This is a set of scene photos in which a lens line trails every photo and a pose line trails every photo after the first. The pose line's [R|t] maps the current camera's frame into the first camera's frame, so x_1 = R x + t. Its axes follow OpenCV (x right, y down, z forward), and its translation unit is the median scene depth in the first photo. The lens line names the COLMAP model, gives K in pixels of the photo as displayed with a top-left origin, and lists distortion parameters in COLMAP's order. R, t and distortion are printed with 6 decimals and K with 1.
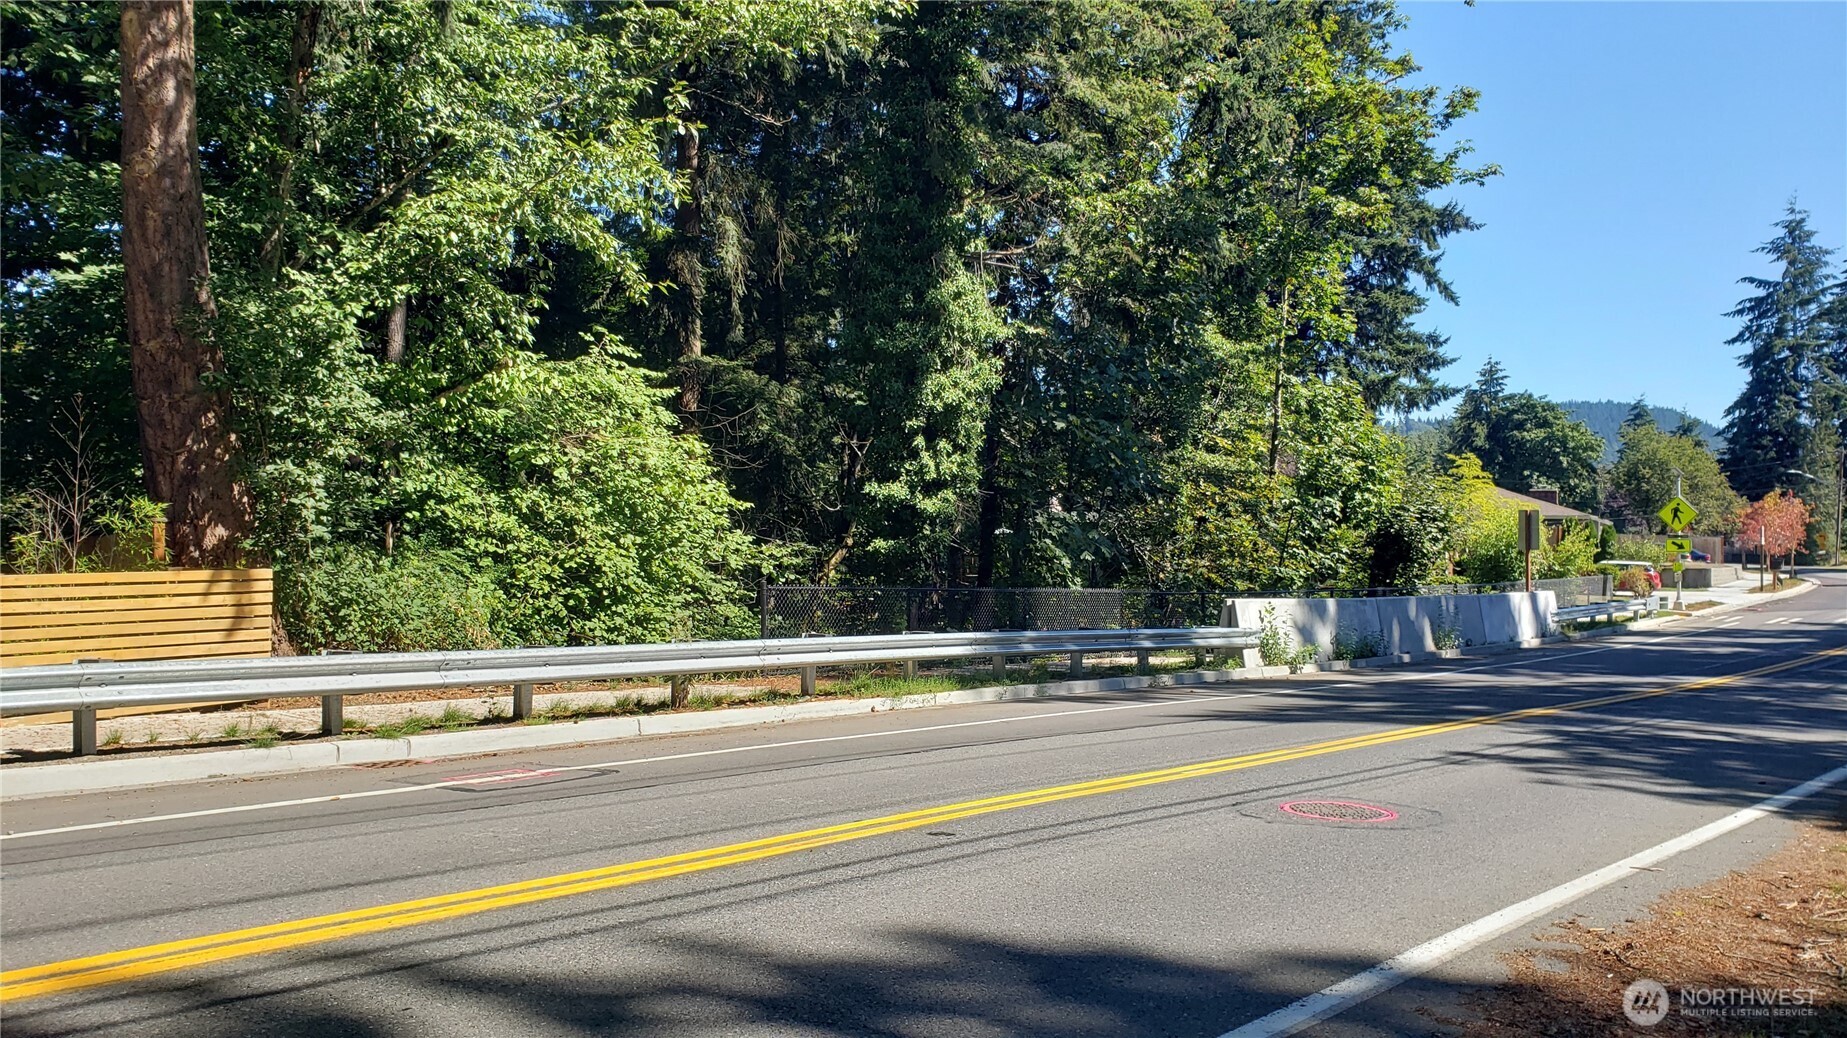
lens RADIAL K [[1402.1, 0, 923.5], [0, 1402.1, 519.0], [0, 0, 1]] dist [-0.002672, -0.001218]
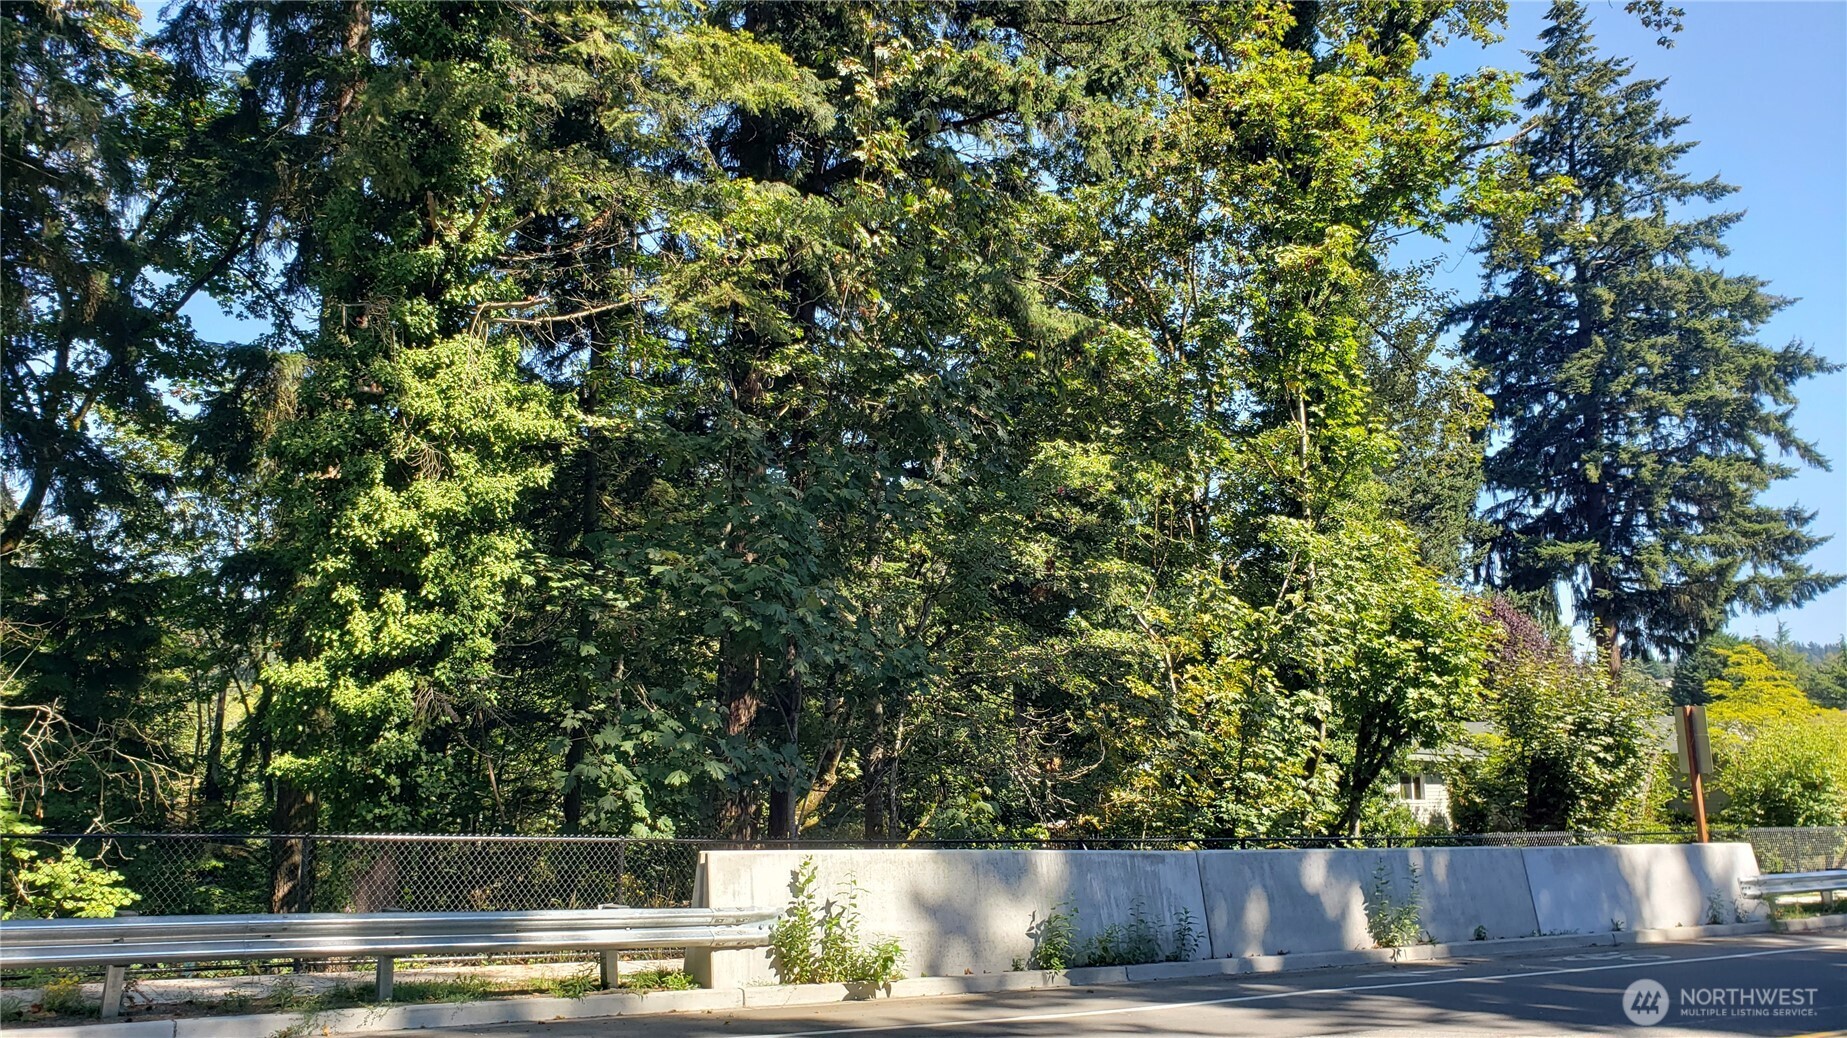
lens RADIAL K [[1418.6, 0, 923.5], [0, 1418.6, 519.0], [0, 0, 1]] dist [0.005024, 0.003300]
pose [[0.962192, -0.055862, -0.266581, 0.282334], [0.009429, 0.984987, -0.172371, 0.015977], [0.272207, 0.163340, 0.948274, 0.302362]]
